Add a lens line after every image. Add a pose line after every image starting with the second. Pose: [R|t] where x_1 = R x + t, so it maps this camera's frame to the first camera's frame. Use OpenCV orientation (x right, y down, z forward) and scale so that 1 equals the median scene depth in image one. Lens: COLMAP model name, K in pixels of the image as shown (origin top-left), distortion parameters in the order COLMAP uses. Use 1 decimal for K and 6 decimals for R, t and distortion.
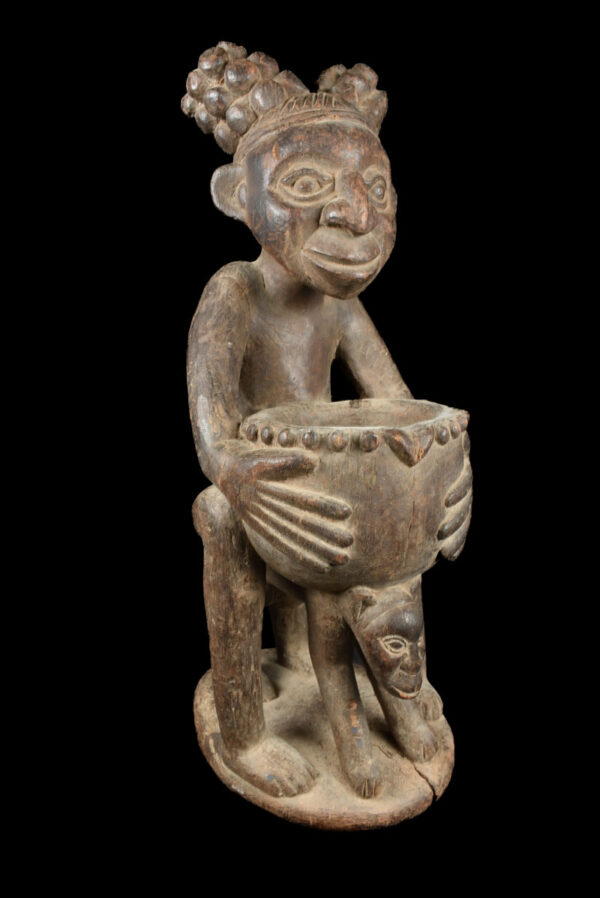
lens RADIAL K [[786.3, 0, 300.0], [0, 786.3, 449.0], [0, 0, 1]] dist [-0.093393, 0.004288]
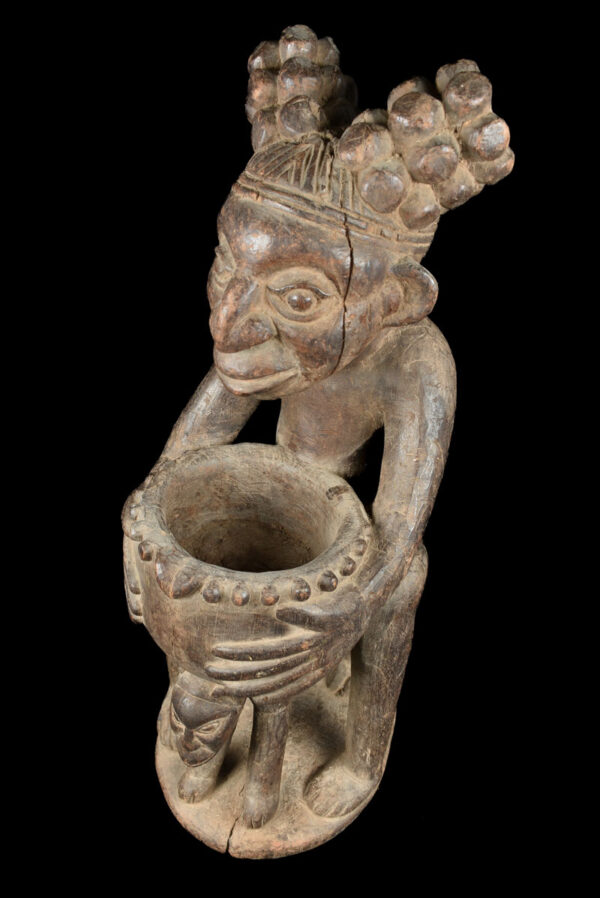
lens RADIAL K [[963.1, 0, 300.0], [0, 963.1, 449.0], [0, 0, 1]] dist [-0.002412, -0.343871]
pose [[0.433097, 0.553560, -0.711336, 0.894848], [-0.223712, 0.830514, 0.510097, -0.721734], [0.873144, -0.061787, 0.483531, 0.548102]]
